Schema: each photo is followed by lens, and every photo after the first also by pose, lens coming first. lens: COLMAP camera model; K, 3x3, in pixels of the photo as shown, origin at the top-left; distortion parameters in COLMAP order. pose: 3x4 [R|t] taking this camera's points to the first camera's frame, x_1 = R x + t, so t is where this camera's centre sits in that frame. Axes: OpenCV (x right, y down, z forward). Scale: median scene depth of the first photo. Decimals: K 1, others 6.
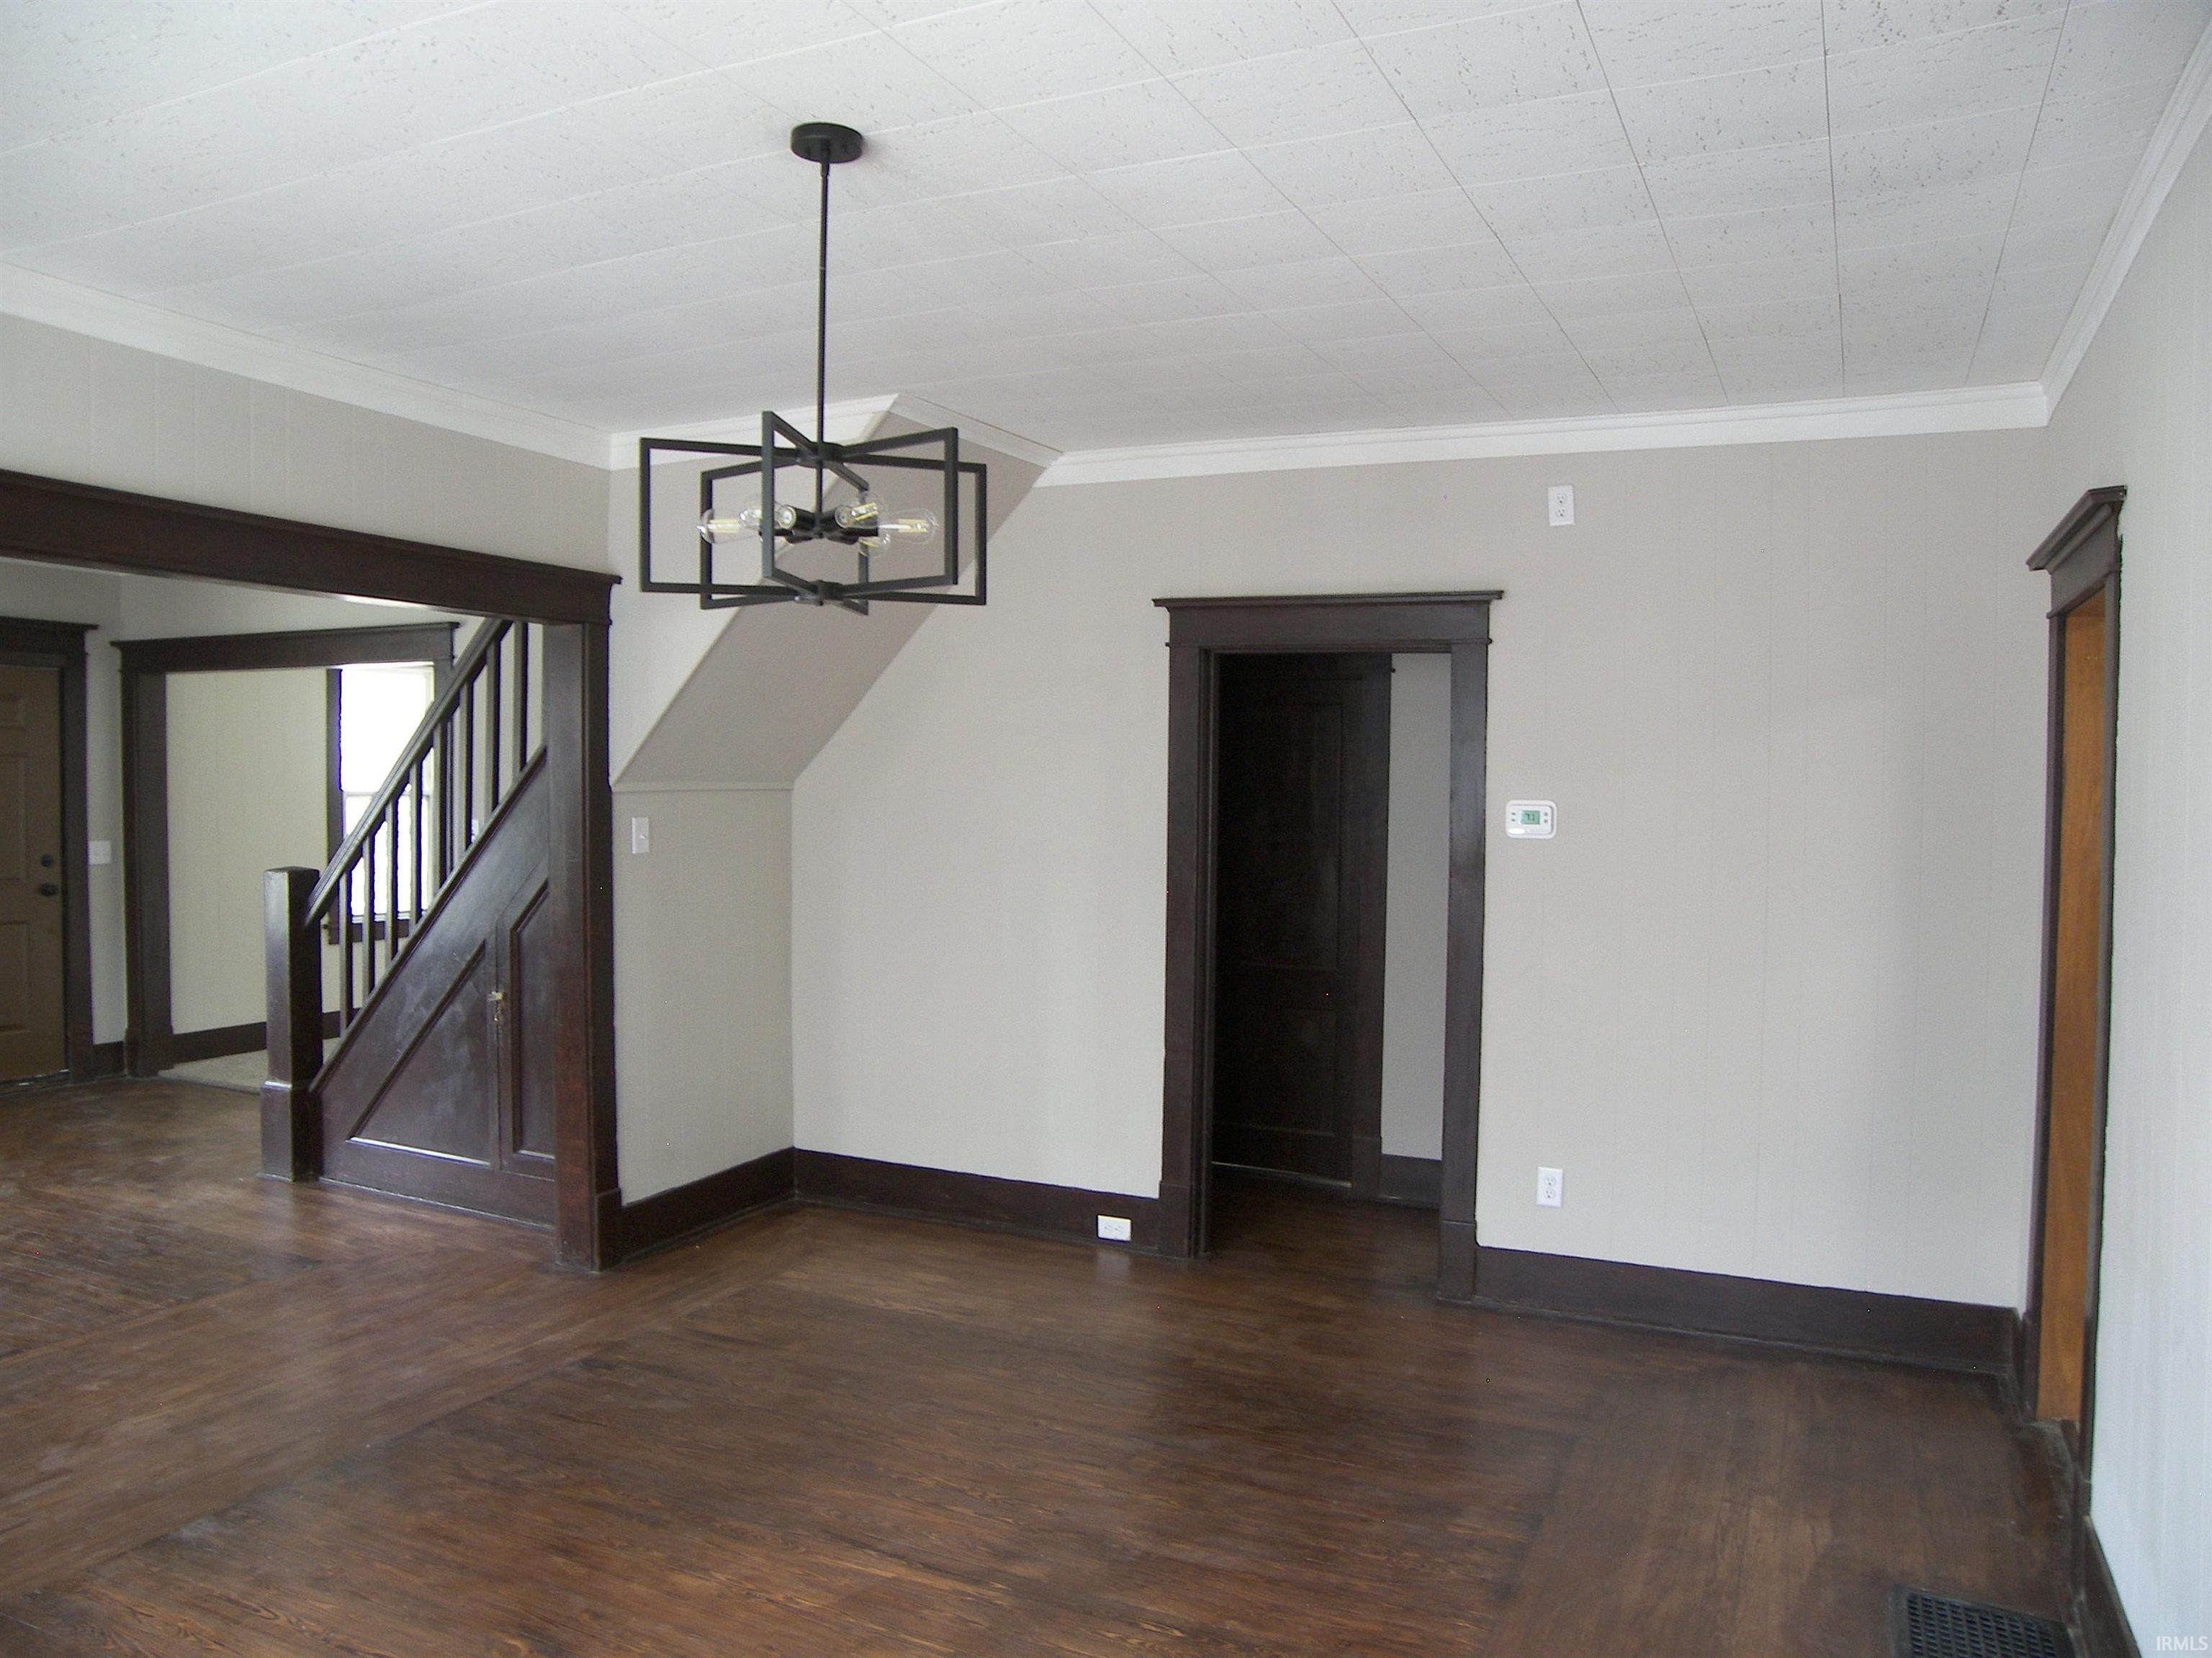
lens RADIAL K [[1574.6, 0, 1094.1], [0, 1574.6, 836.8], [0, 0, 1]] dist [-0.144172, 0.096697]
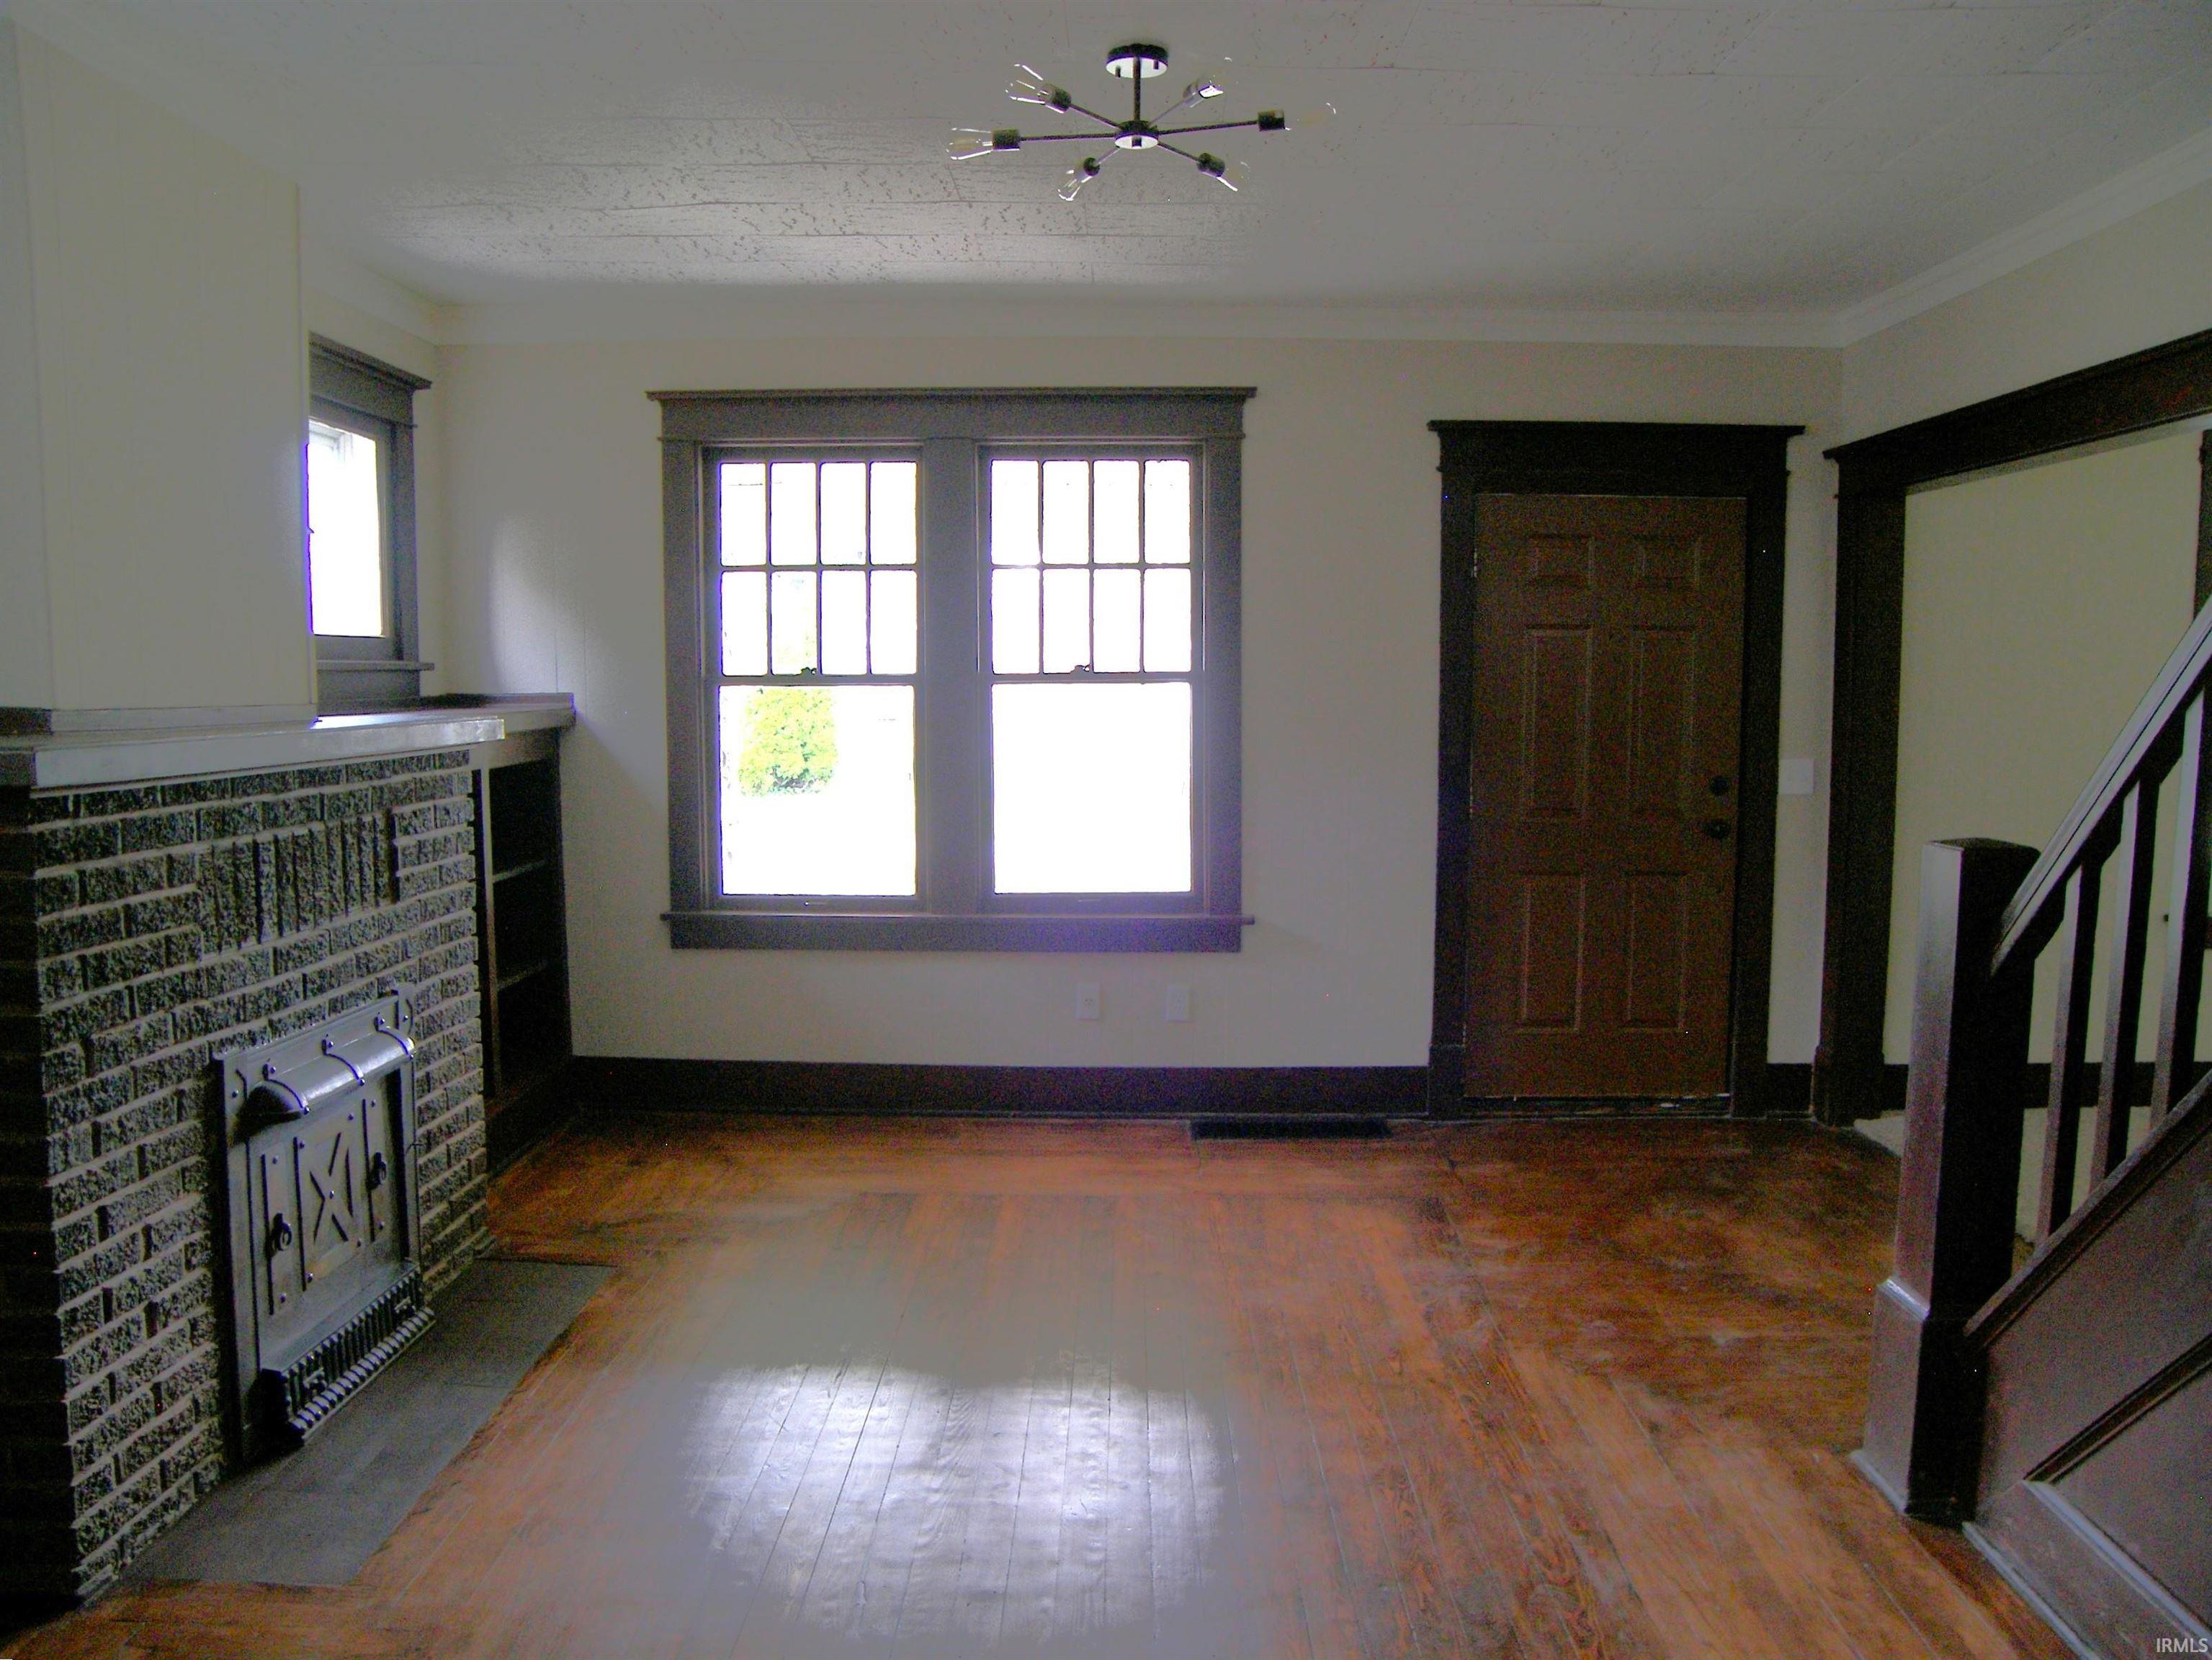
lens RADIAL K [[1575.0, 0, 1107.8], [0, 1575.0, 843.8], [0, 0, 1]] dist [-0.144172, 0.096697]
pose [[0.415492, 0.084400, -0.905673, -0.282142], [-0.028060, 0.996401, 0.079982, -0.008793], [0.909164, -0.007818, 0.416366, 0.717357]]
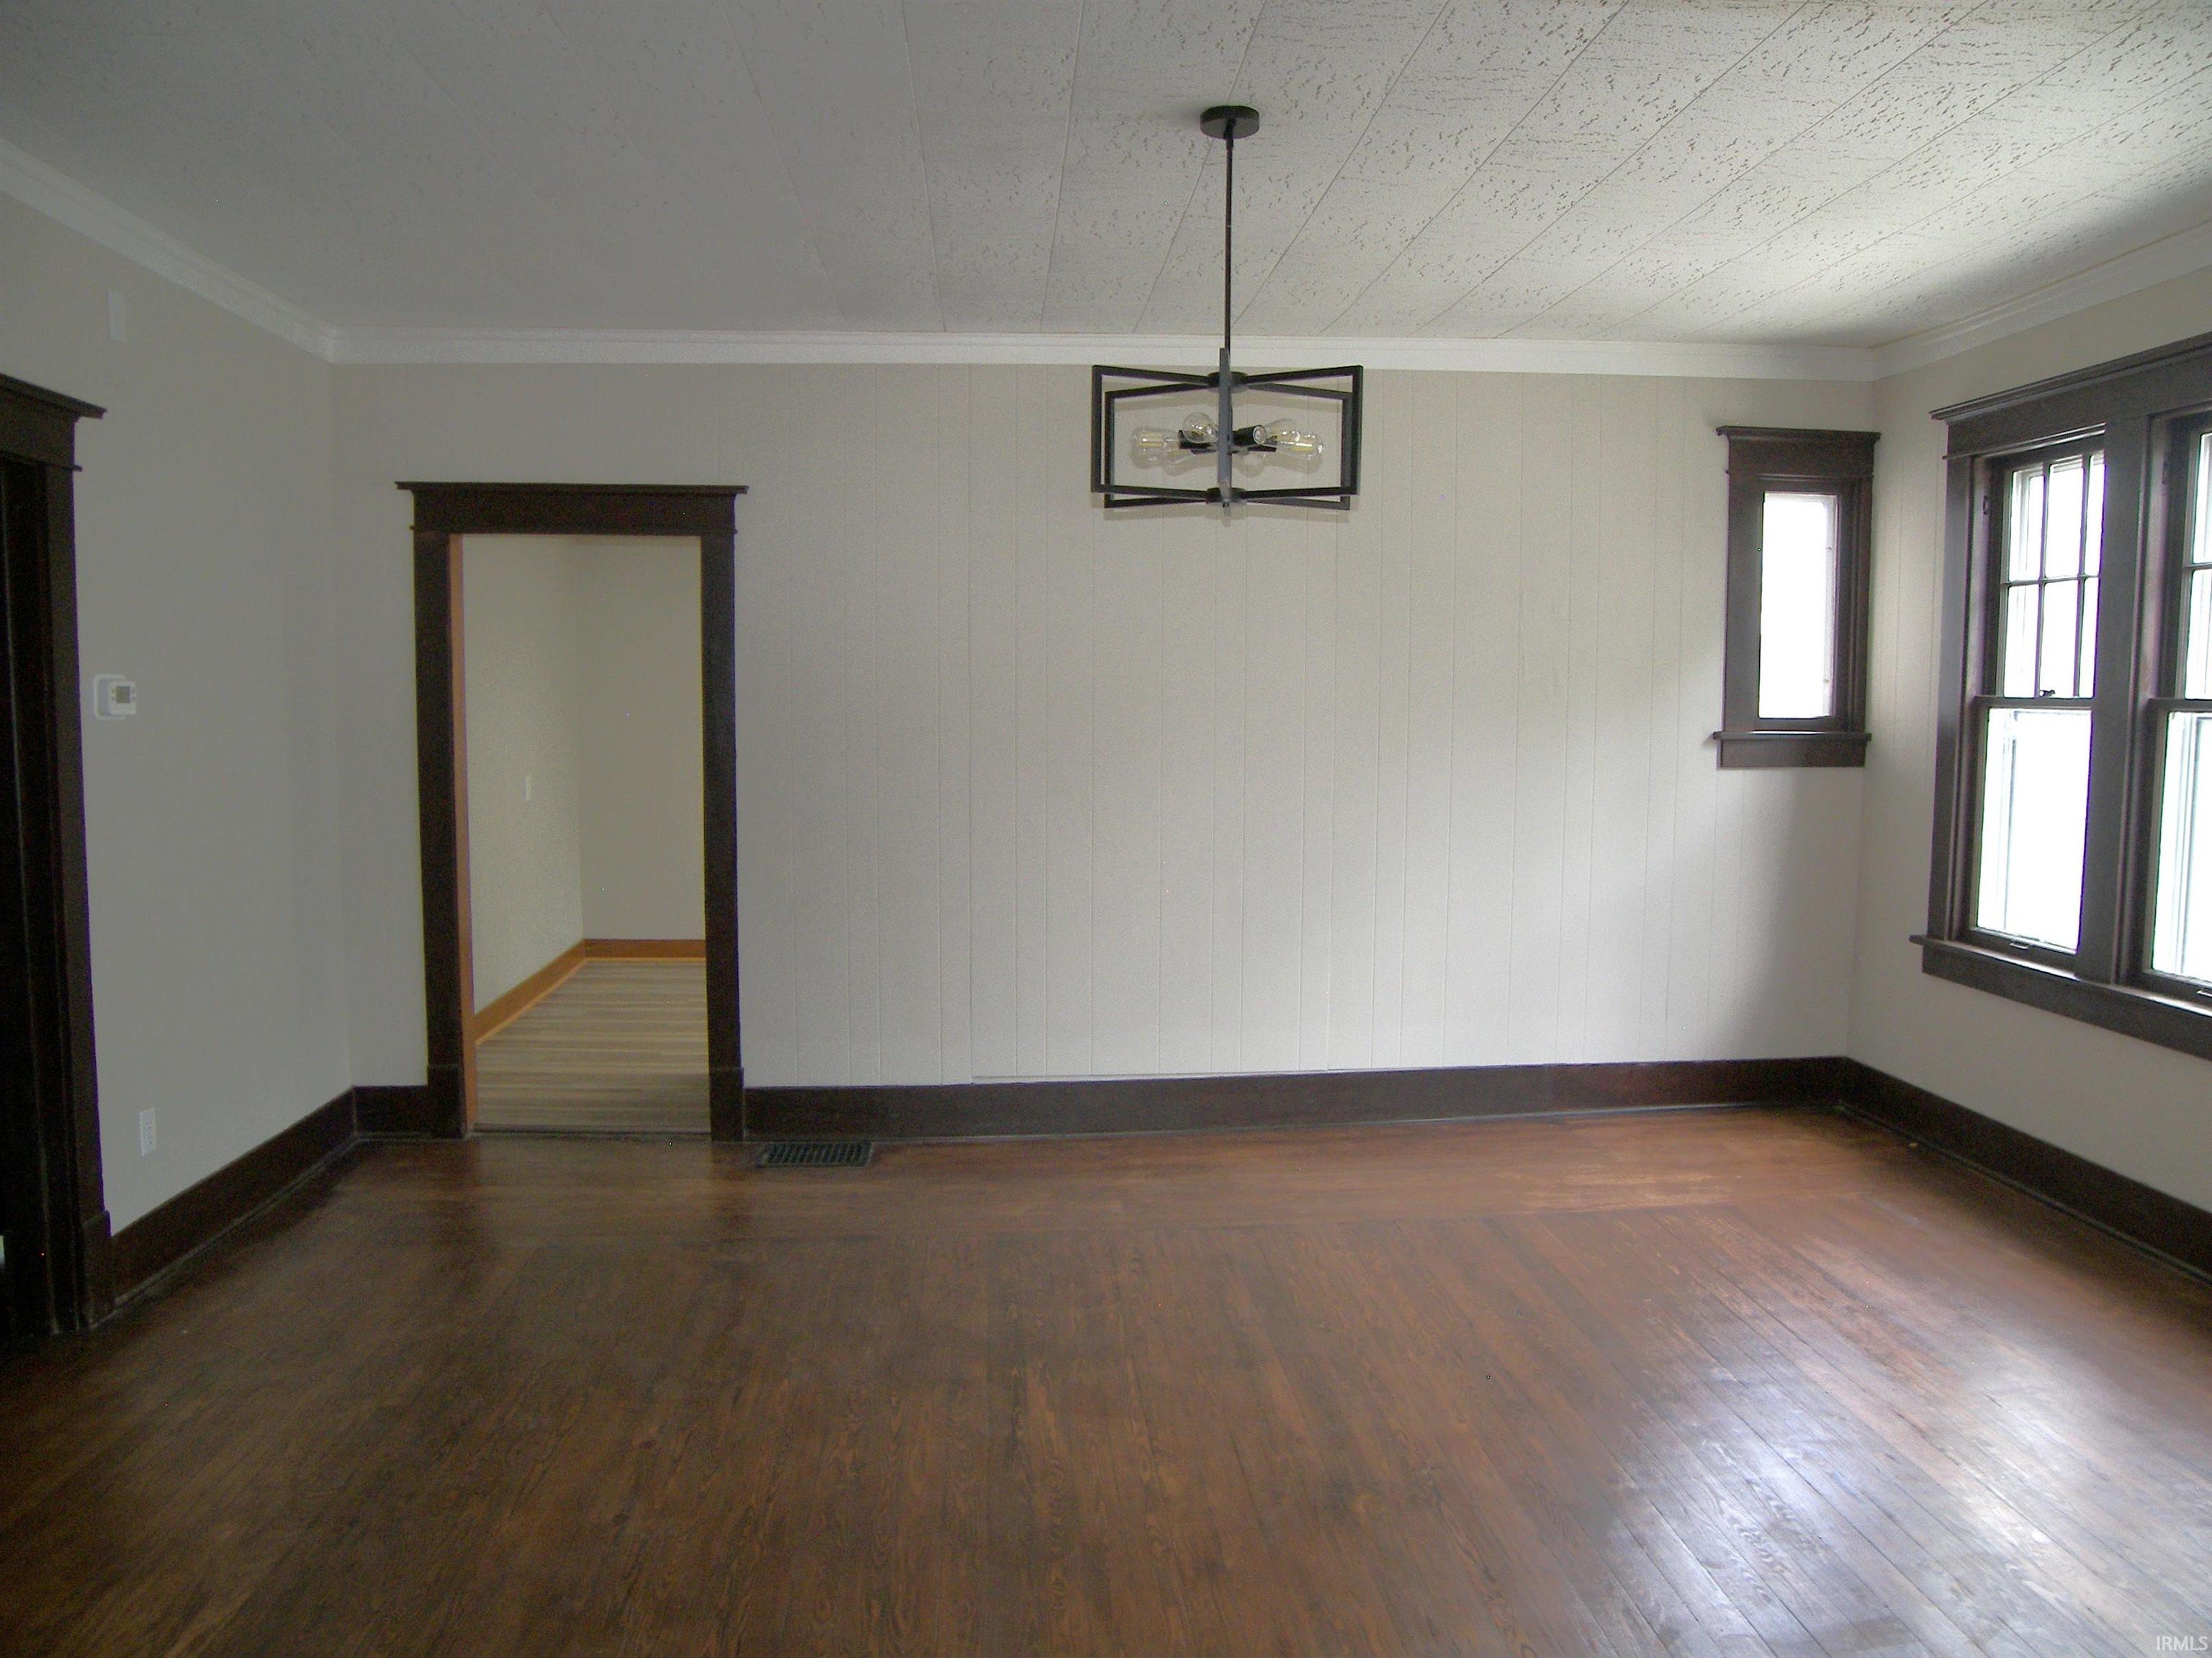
lens RADIAL K [[1574.6, 0, 1106.0], [0, 1574.6, 844.6], [0, 0, 1]] dist [-0.144172, 0.096697]
pose [[-0.501912, -0.096364, 0.859534, -0.652142], [0.017352, 0.992452, 0.121398, -0.020790], [-0.864744, 0.075846, -0.496452, 0.928046]]
